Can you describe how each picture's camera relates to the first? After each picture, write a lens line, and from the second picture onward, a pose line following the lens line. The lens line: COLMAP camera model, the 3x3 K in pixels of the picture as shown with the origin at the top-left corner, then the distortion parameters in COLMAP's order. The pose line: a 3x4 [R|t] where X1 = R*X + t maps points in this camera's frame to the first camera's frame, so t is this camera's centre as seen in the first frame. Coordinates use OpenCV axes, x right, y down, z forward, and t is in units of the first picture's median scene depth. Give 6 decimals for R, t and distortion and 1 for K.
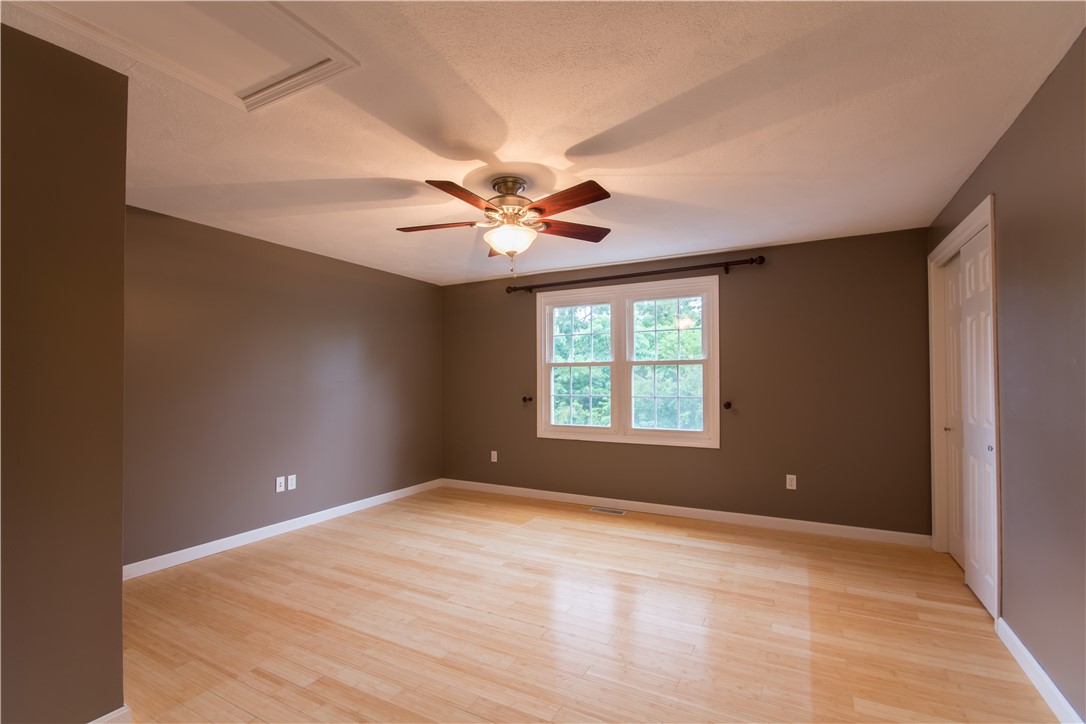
lens RADIAL K [[484.1, 0, 543.5], [0, 484.1, 366.8], [0, 0, 1]] dist [0.003103, -0.007170]
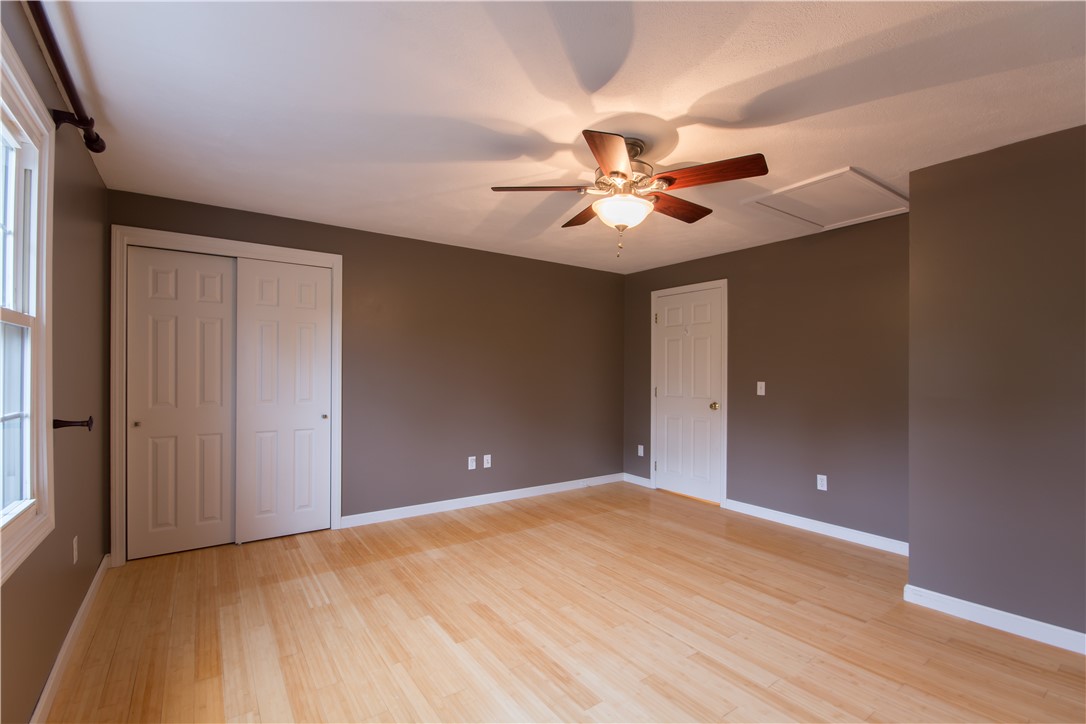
lens RADIAL K [[484.1, 0, 543.7], [0, 484.1, 370.0], [0, 0, 1]] dist [0.003103, -0.007170]
pose [[-0.893843, 0.000468, 0.448380, -0.348130], [-0.013464, 0.999521, -0.027882, 0.056093], [-0.448179, -0.030959, -0.893408, 1.926276]]
